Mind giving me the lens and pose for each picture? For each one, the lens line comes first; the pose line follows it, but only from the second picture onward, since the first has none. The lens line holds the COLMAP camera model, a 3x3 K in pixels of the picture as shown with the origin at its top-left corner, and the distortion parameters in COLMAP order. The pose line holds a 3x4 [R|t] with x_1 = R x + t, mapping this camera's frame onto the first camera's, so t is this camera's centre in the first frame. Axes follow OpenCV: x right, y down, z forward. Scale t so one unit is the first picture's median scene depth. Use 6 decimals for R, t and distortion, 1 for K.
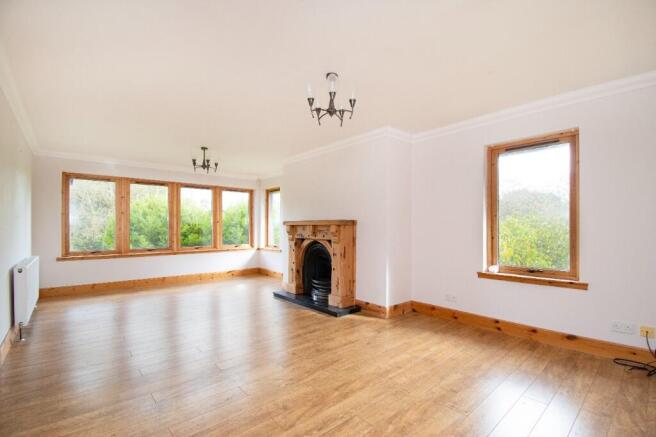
lens RADIAL K [[297.6, 0, 328.1], [0, 297.6, 222.4], [0, 0, 1]] dist [-0.018563, -0.001735]
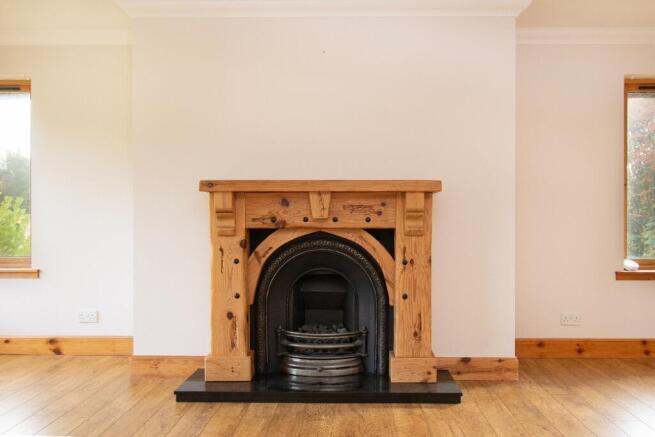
lens RADIAL K [[529.6, 0, 328.6], [0, 529.6, 215.8], [0, 0, 1]] dist [-0.016915, -0.001907]
pose [[0.666862, -0.003226, 0.745174, -0.592409], [-0.015936, 0.999700, 0.018589, 0.027760], [-0.745011, -0.024272, 0.666611, 0.553626]]
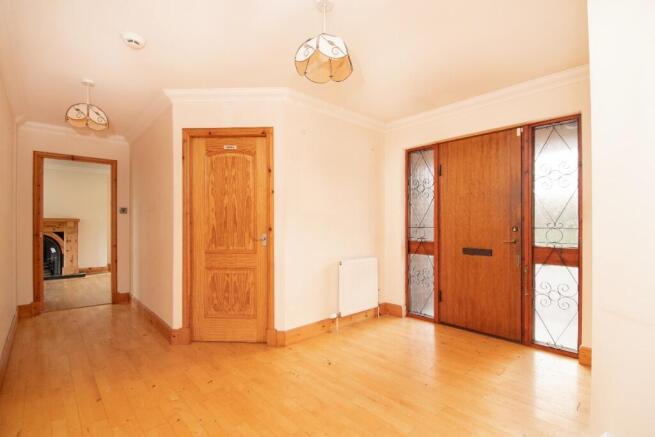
lens RADIAL K [[297.2, 0, 327.2], [0, 297.2, 224.2], [0, 0, 1]] dist [-0.018563, -0.001735]
pose [[-0.038805, 0.013327, 0.999158, -1.488502], [-0.014700, 0.999795, -0.013906, 0.020018], [-0.999139, -0.015227, -0.038601, -0.277820]]
